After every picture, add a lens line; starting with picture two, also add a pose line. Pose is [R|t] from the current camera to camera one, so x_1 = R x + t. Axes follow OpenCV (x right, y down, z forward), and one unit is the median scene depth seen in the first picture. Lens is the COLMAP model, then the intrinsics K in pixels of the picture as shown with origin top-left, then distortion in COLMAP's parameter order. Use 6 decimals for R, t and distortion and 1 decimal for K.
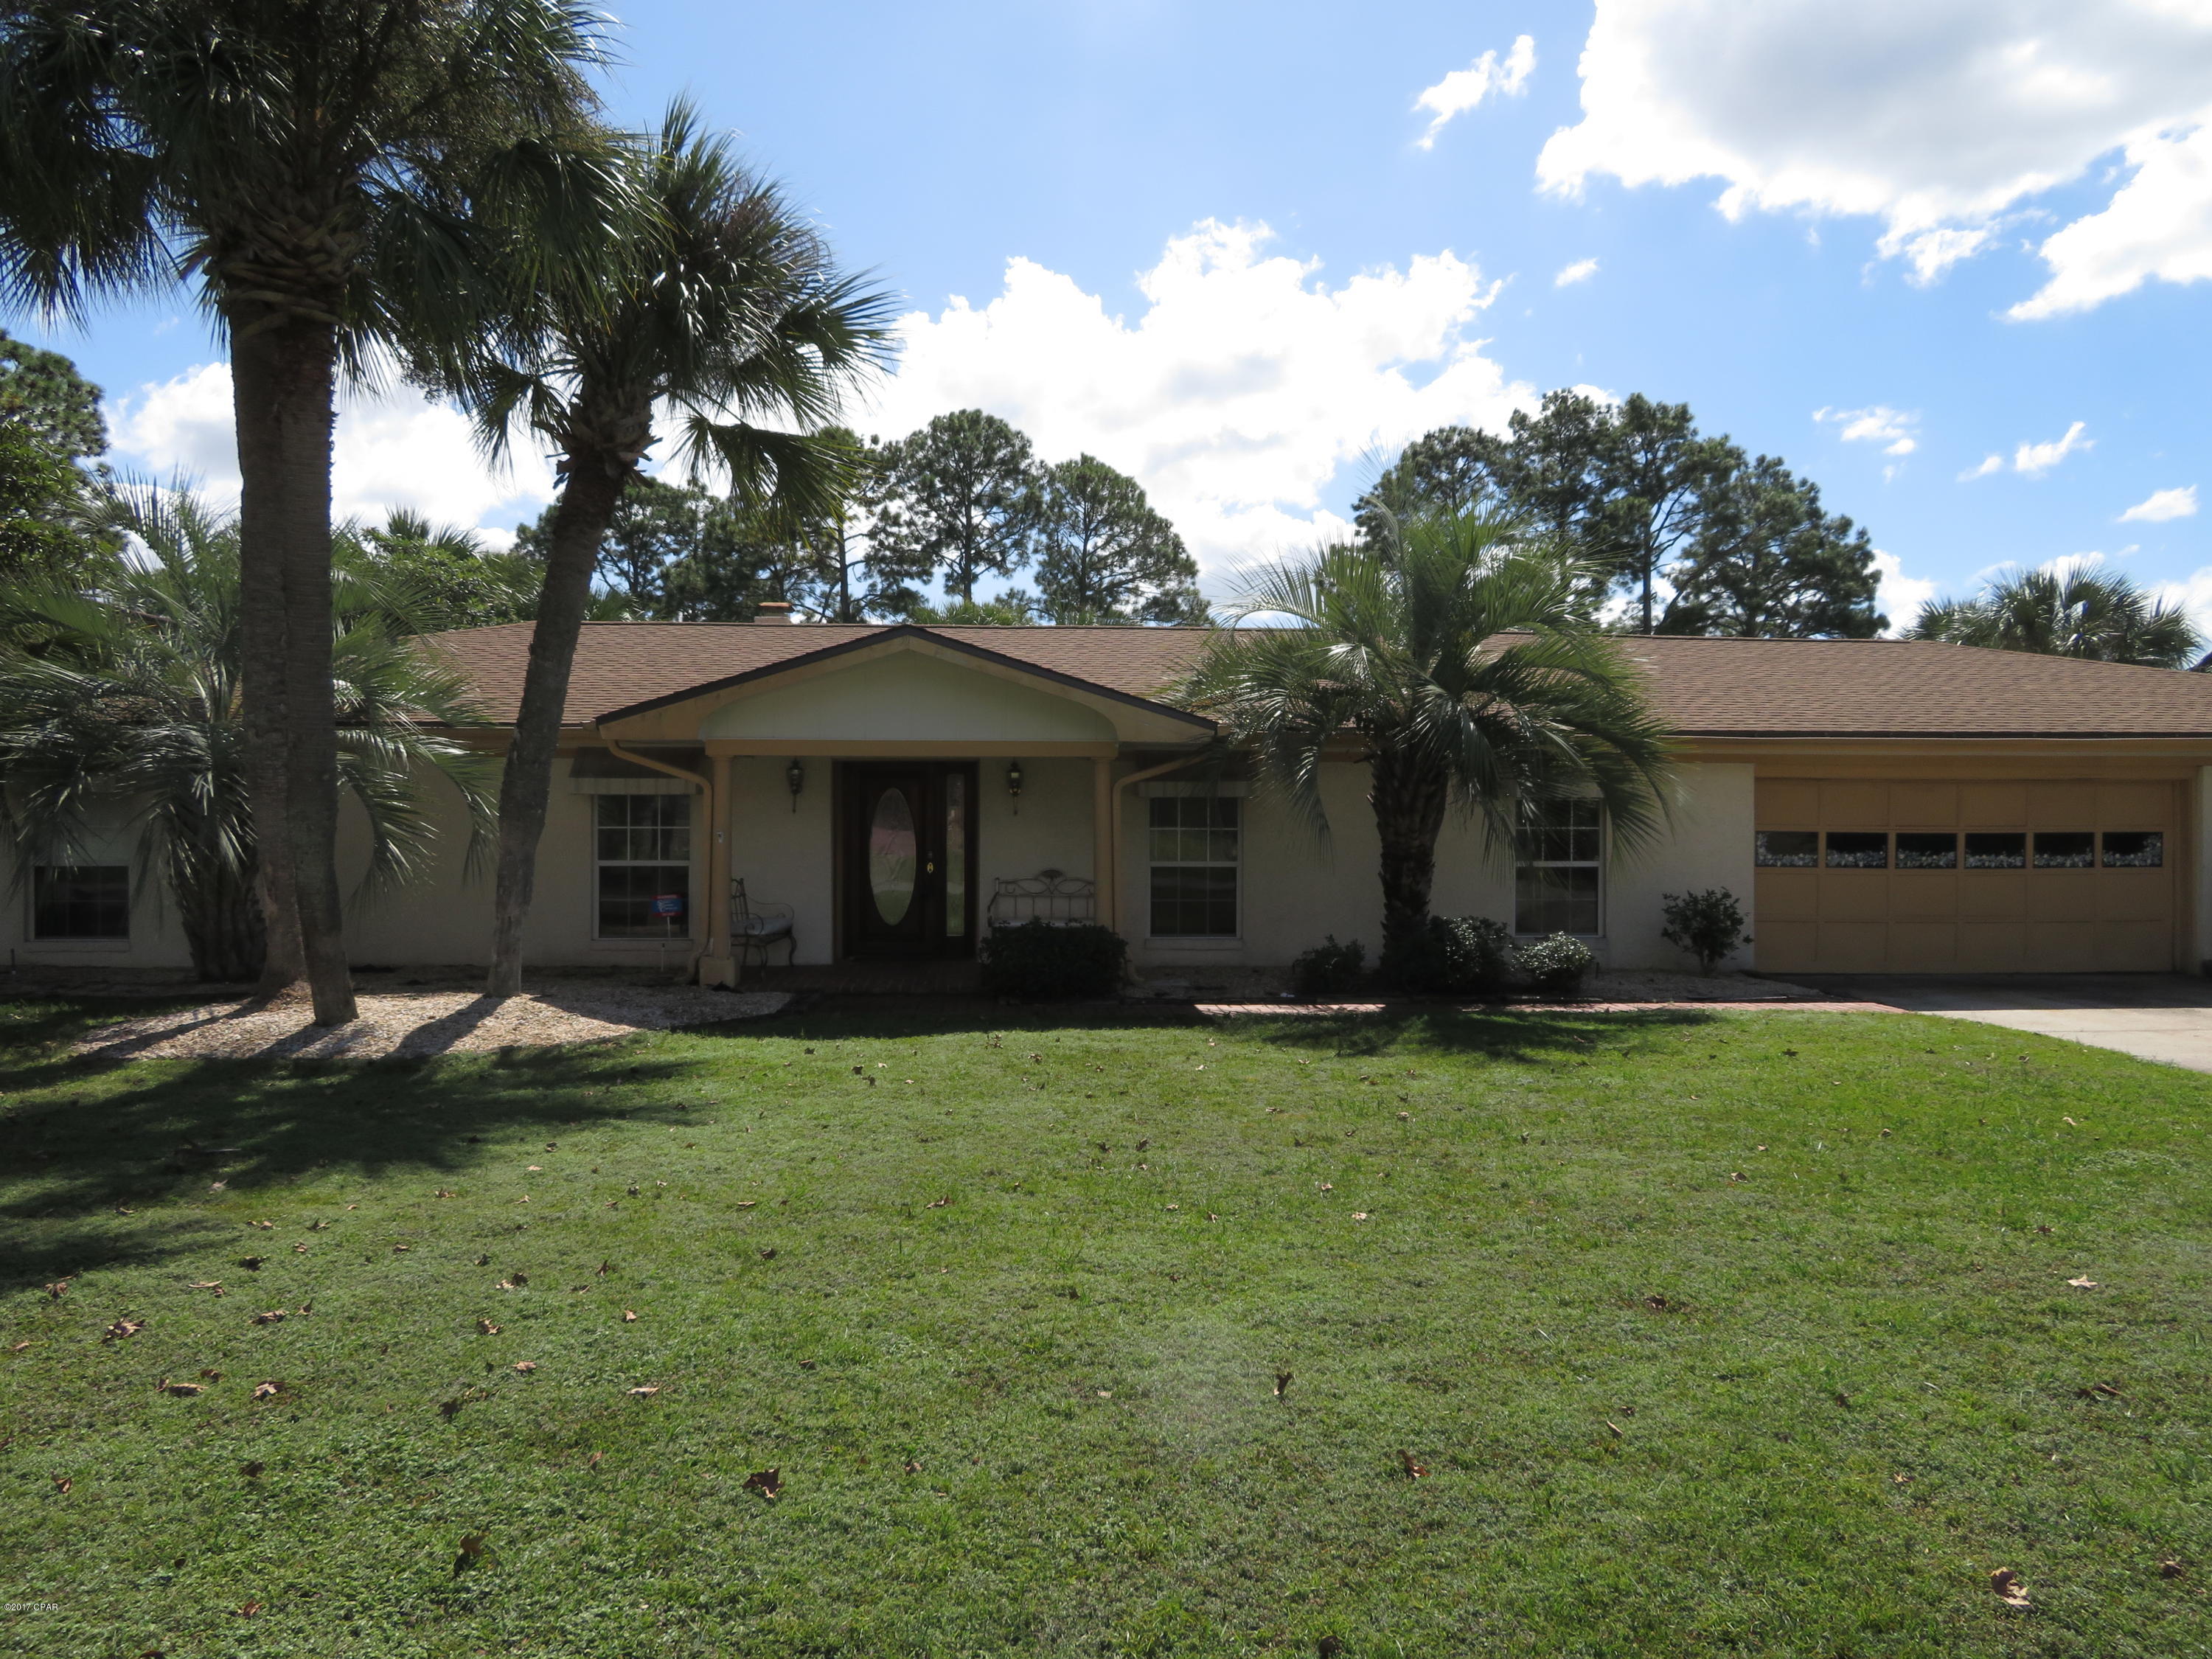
lens RADIAL K [[1606.0, 0, 1106.0], [0, 1606.0, 829.5], [0, 0, 1]] dist [-0.006924, -0.005495]
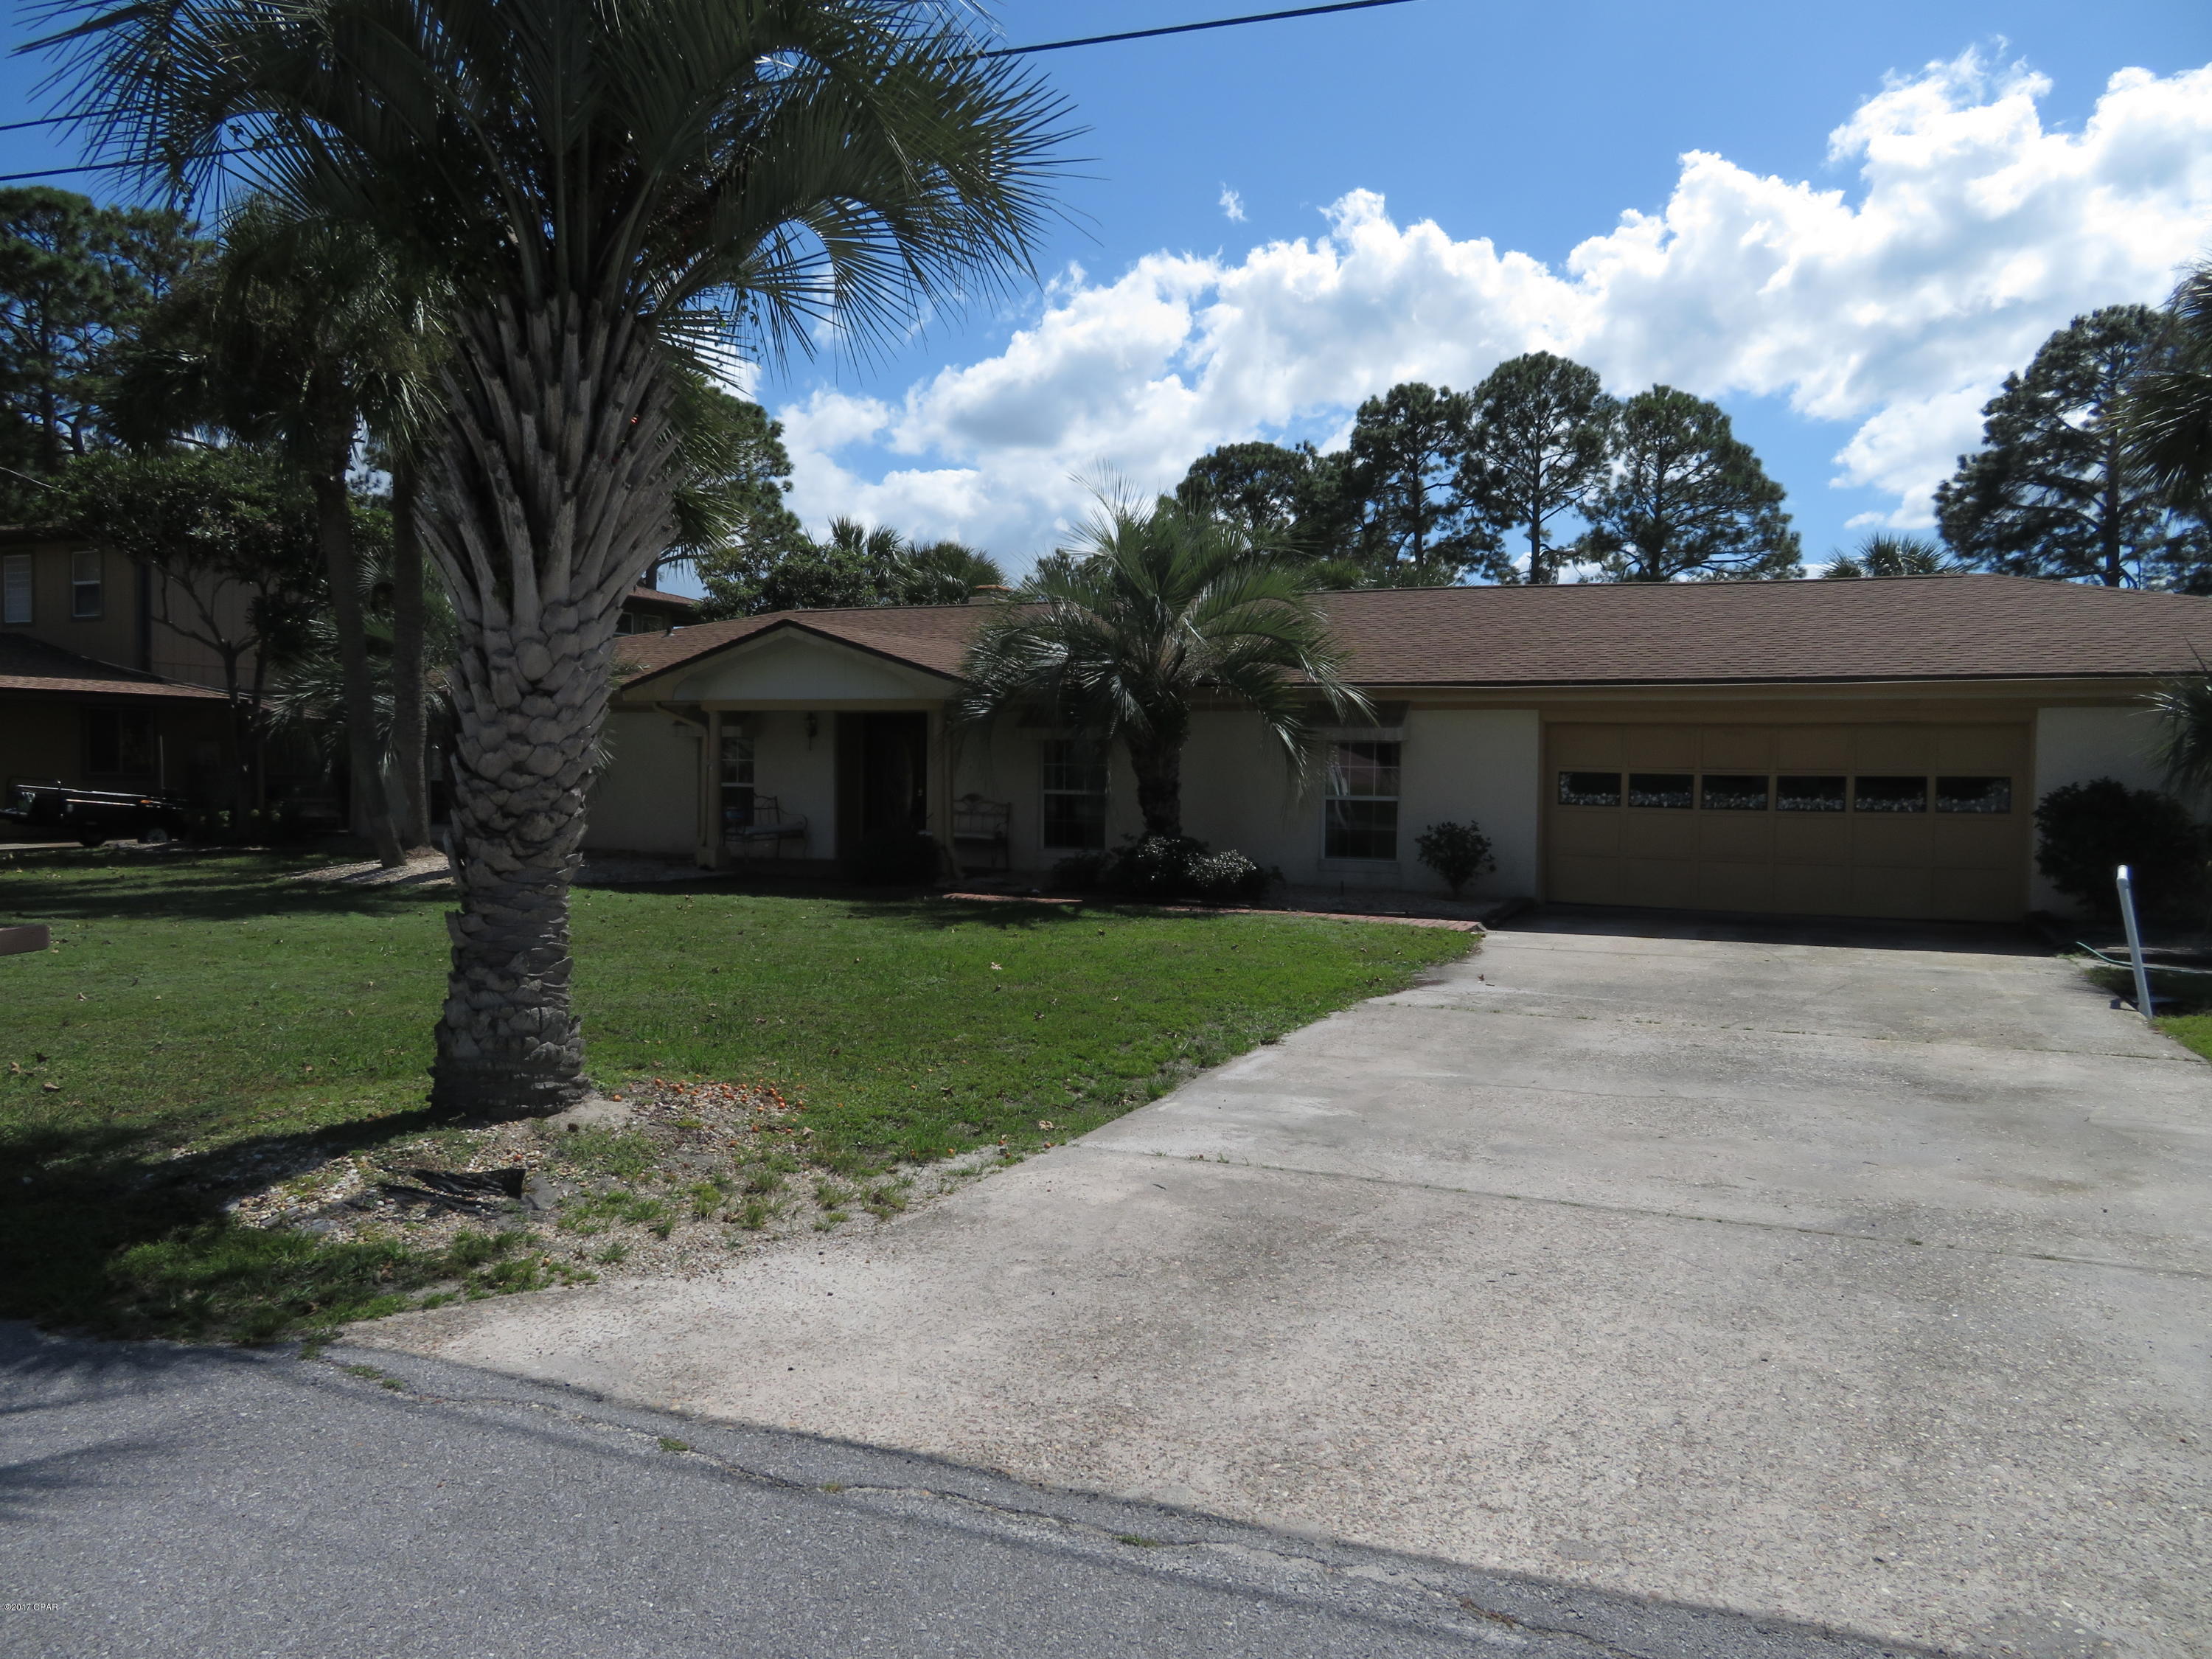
lens RADIAL K [[1606.0, 0, 1106.0], [0, 1606.0, 829.5], [0, 0, 1]] dist [-0.006924, -0.005495]
pose [[0.878563, 0.026920, -0.476867, 0.802045], [-0.008322, 0.999122, 0.041070, -0.002491], [0.477553, -0.032114, 0.878016, -0.126862]]
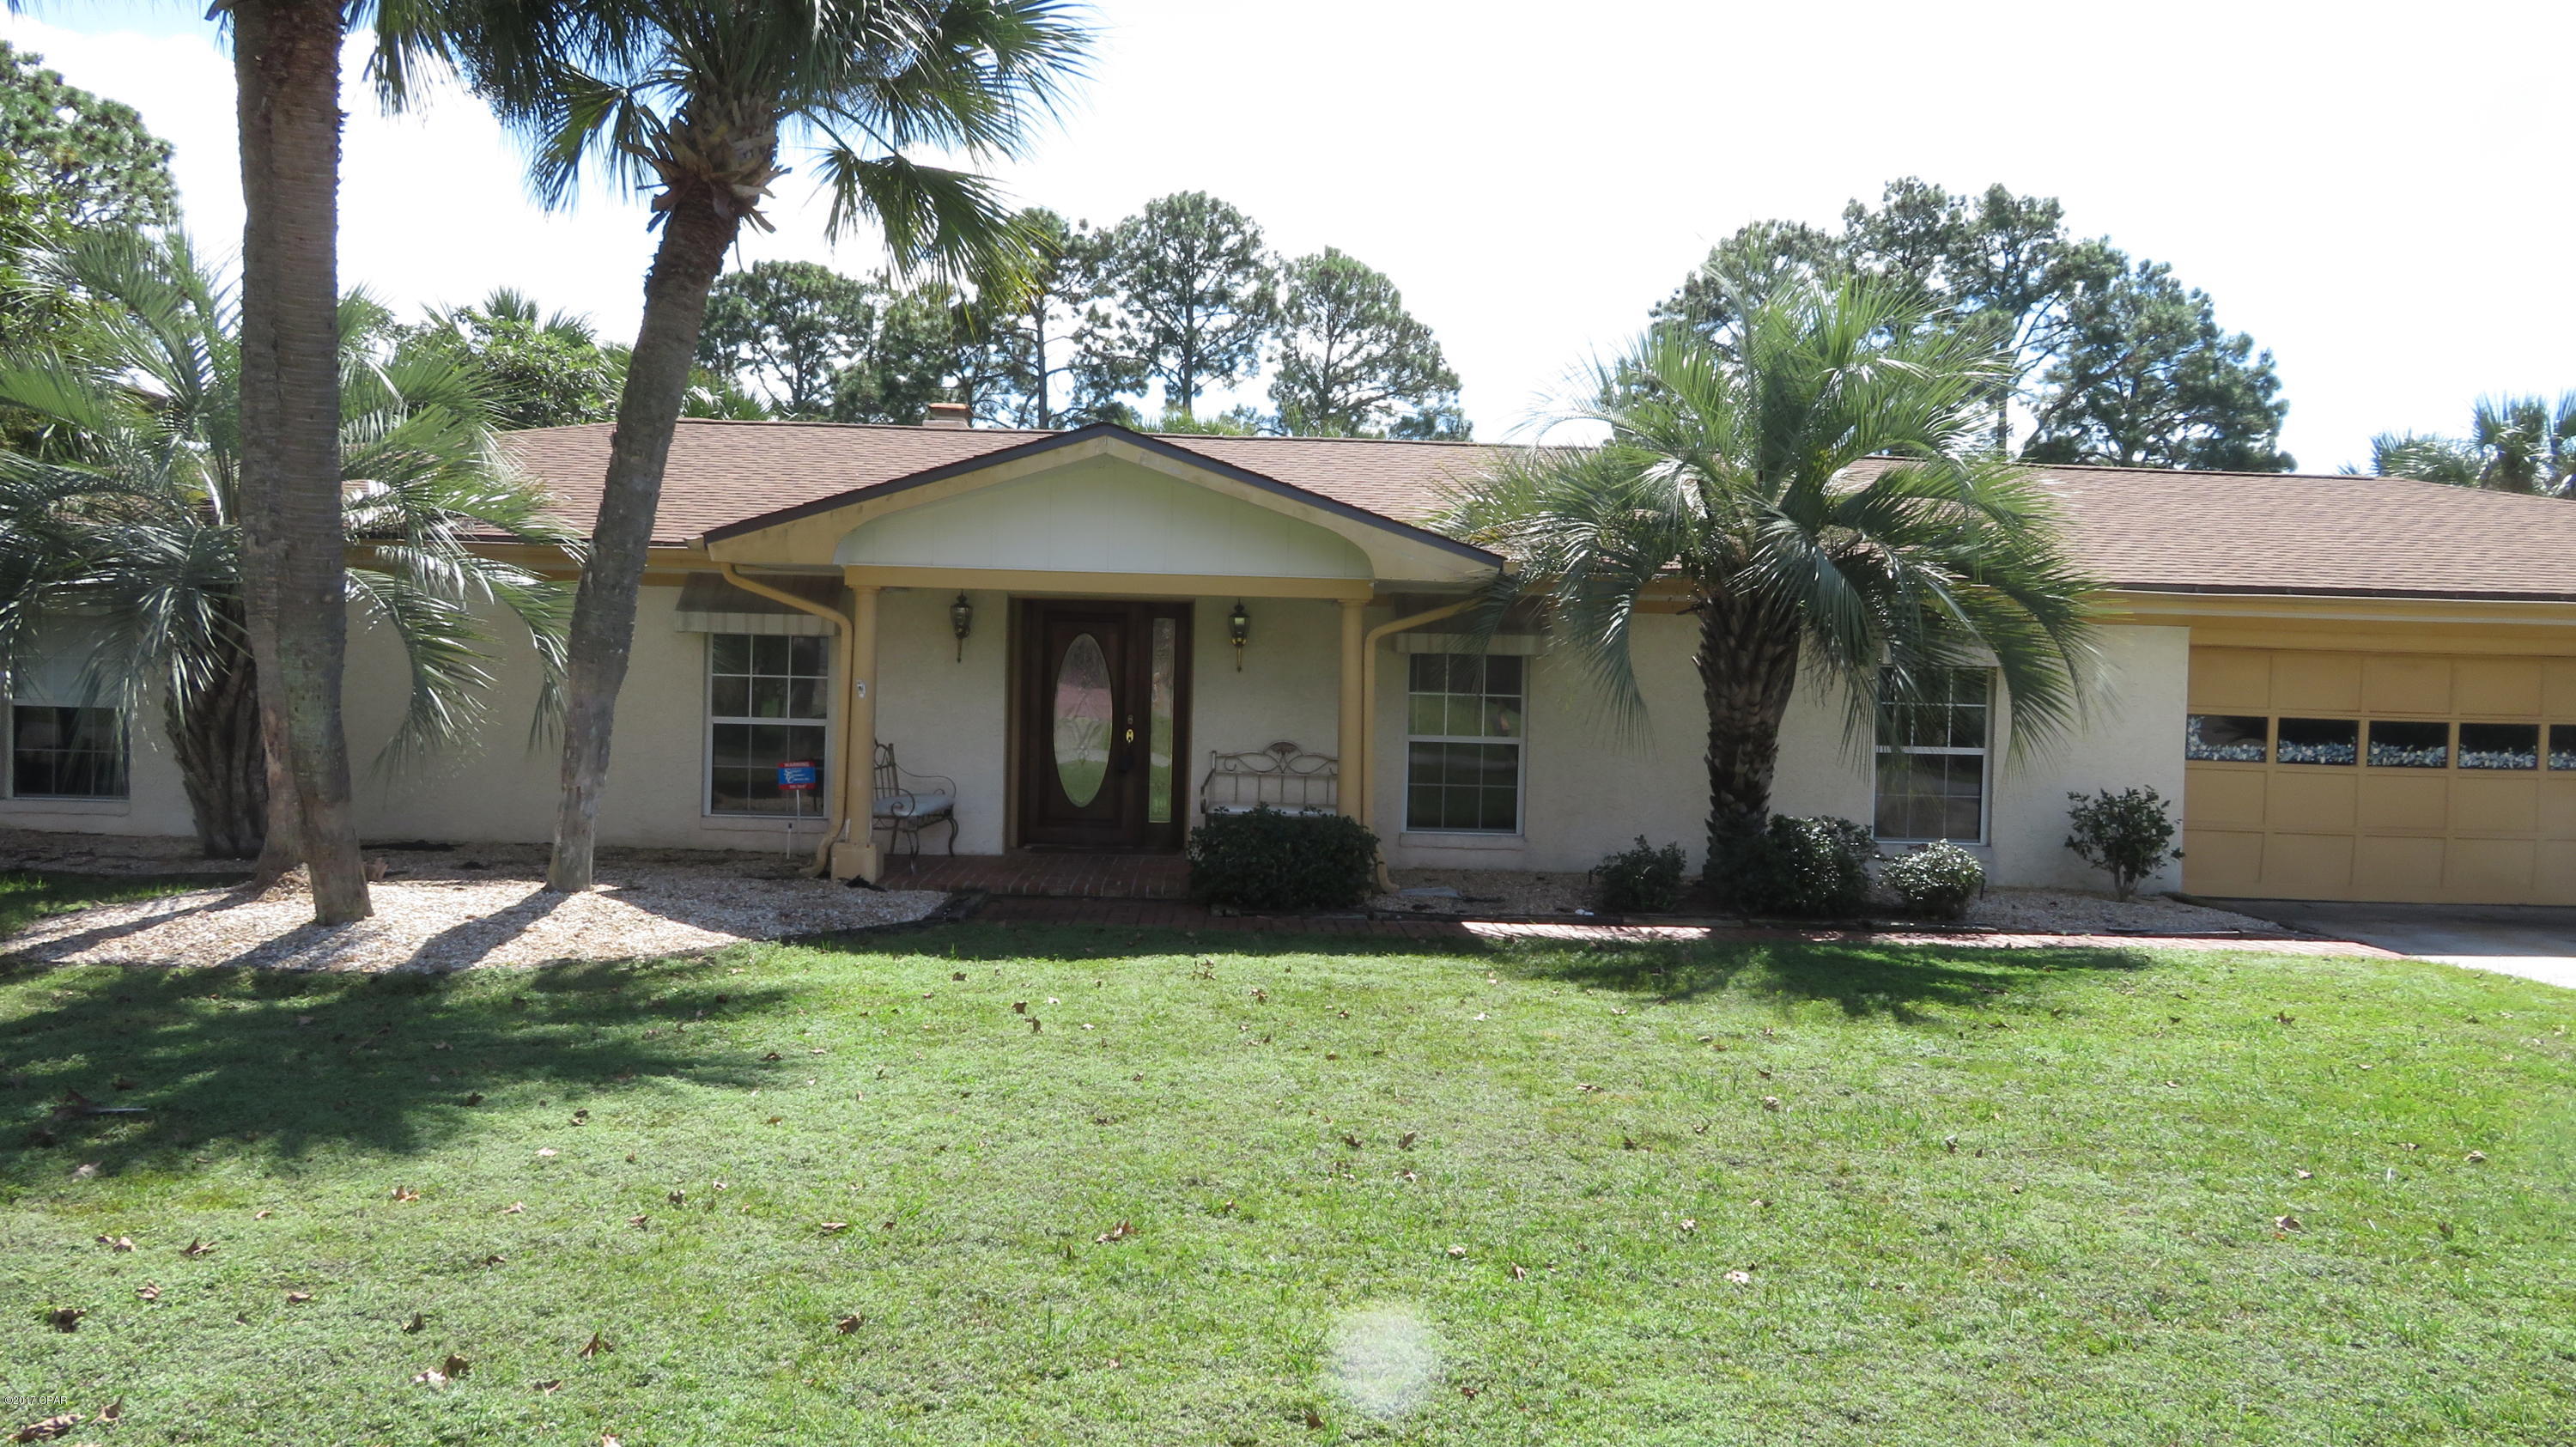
lens RADIAL K [[1861.6, 0, 1288.0], [0, 1861.6, 723.5], [0, 0, 1]] dist [0.052154, 0.000700]
pose [[0.999284, 0.024263, -0.029043, -0.005294], [-0.023768, 0.999568, 0.017271, 0.000192], [0.029449, -0.016568, 0.999429, 0.089625]]
